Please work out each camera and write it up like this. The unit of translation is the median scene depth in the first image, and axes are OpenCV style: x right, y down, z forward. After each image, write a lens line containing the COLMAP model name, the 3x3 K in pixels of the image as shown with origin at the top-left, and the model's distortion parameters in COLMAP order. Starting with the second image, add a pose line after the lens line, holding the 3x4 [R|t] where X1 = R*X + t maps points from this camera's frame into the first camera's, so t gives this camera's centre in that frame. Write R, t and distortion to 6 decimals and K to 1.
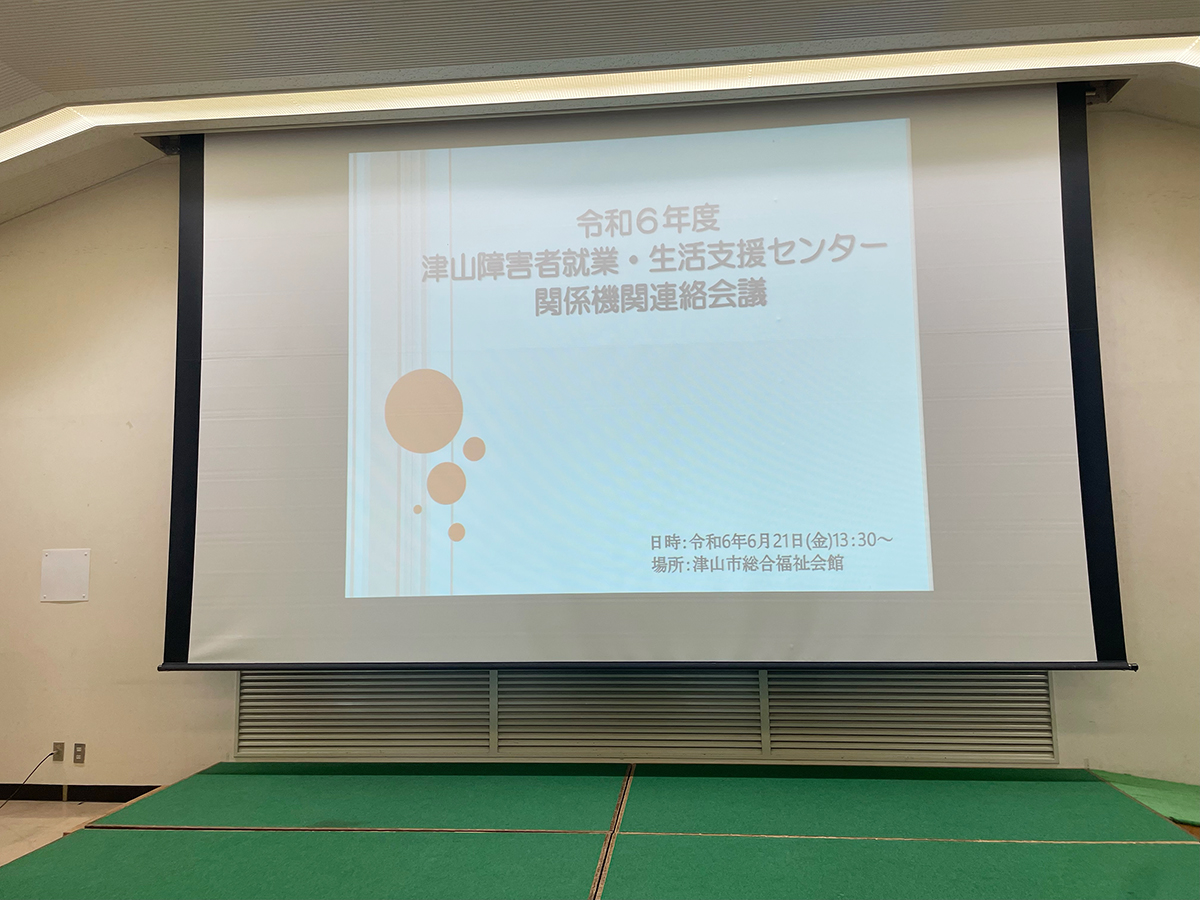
lens RADIAL K [[851.1, 0, 600.4], [0, 851.1, 417.6], [0, 0, 1]] dist [0.080948, -0.077910]
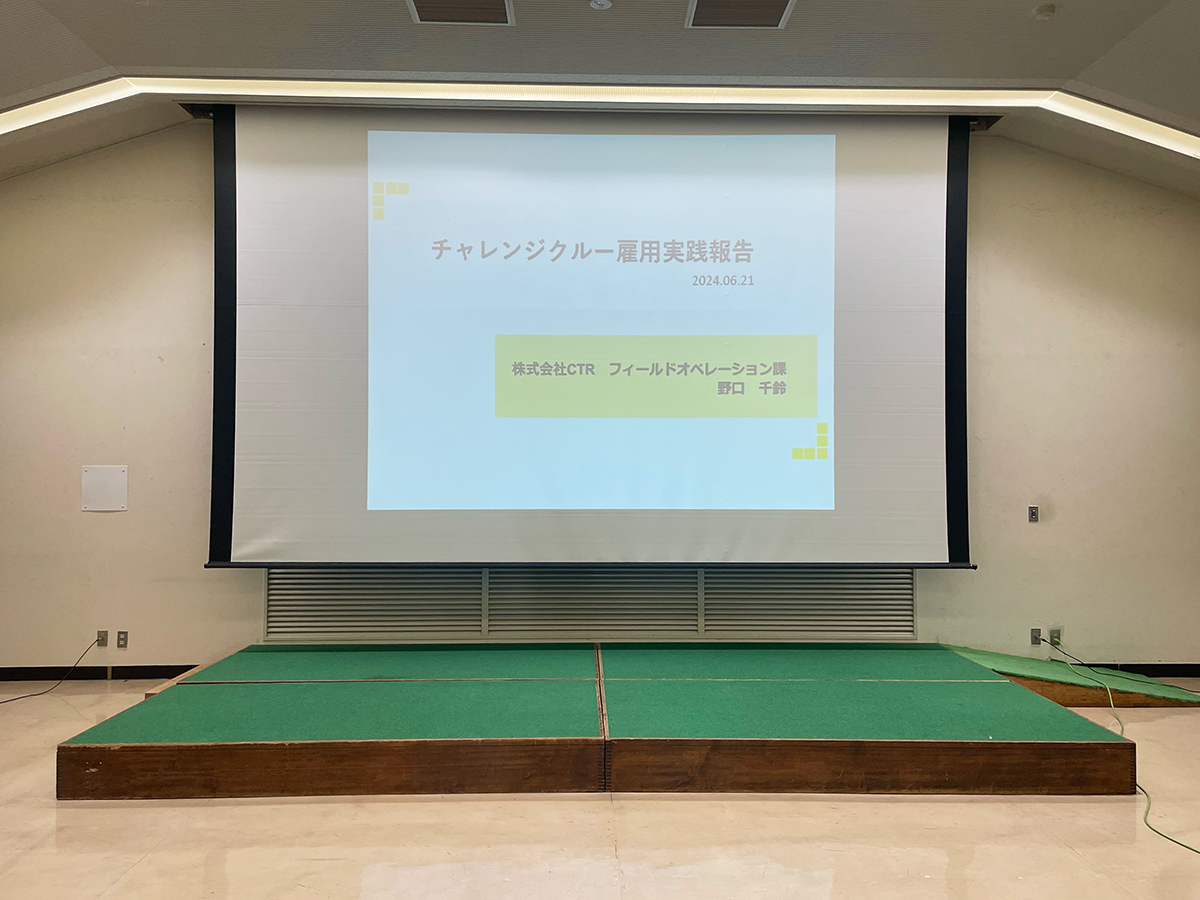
lens RADIAL K [[851.1, 0, 600.4], [0, 851.1, 417.6], [0, 0, 1]] dist [0.080948, -0.077910]
pose [[0.992850, 0.026332, 0.116429, -0.111738], [-0.034495, 0.997044, 0.068657, -0.013868], [-0.114277, -0.072183, 0.990823, -0.219210]]
